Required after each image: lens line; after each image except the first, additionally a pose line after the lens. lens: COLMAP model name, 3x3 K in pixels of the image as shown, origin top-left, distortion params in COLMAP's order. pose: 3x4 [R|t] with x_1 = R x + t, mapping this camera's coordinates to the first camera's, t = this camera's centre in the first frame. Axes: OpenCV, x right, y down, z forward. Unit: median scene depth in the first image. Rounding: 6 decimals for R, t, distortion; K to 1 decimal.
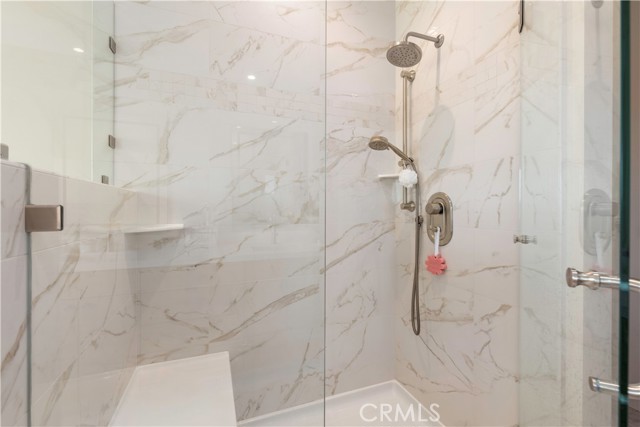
lens RADIAL K [[280.0, 0, 320.0], [0, 280.0, 213.5], [0, 0, 1]] dist [-0.008429, 0.000019]
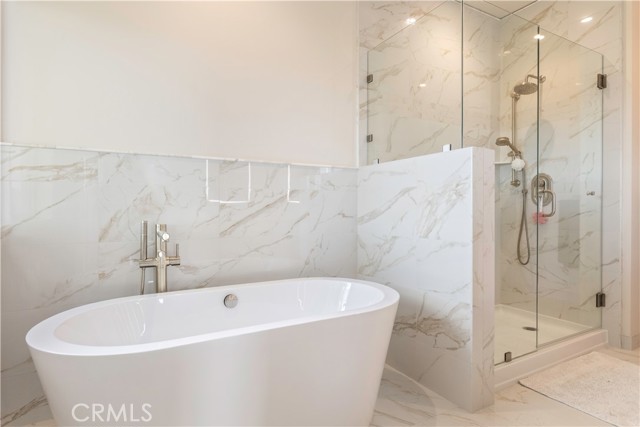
lens RADIAL K [[358.9, 0, 320.0], [0, 358.9, 213.5], [0, 0, 1]] dist [0.002792, 0.000843]
pose [[0.992108, -0.000044, 0.125388, -1.093352], [0.000286, 0.999998, -0.001908, 0.159900], [-0.125387, 0.001929, 0.992106, -0.890320]]
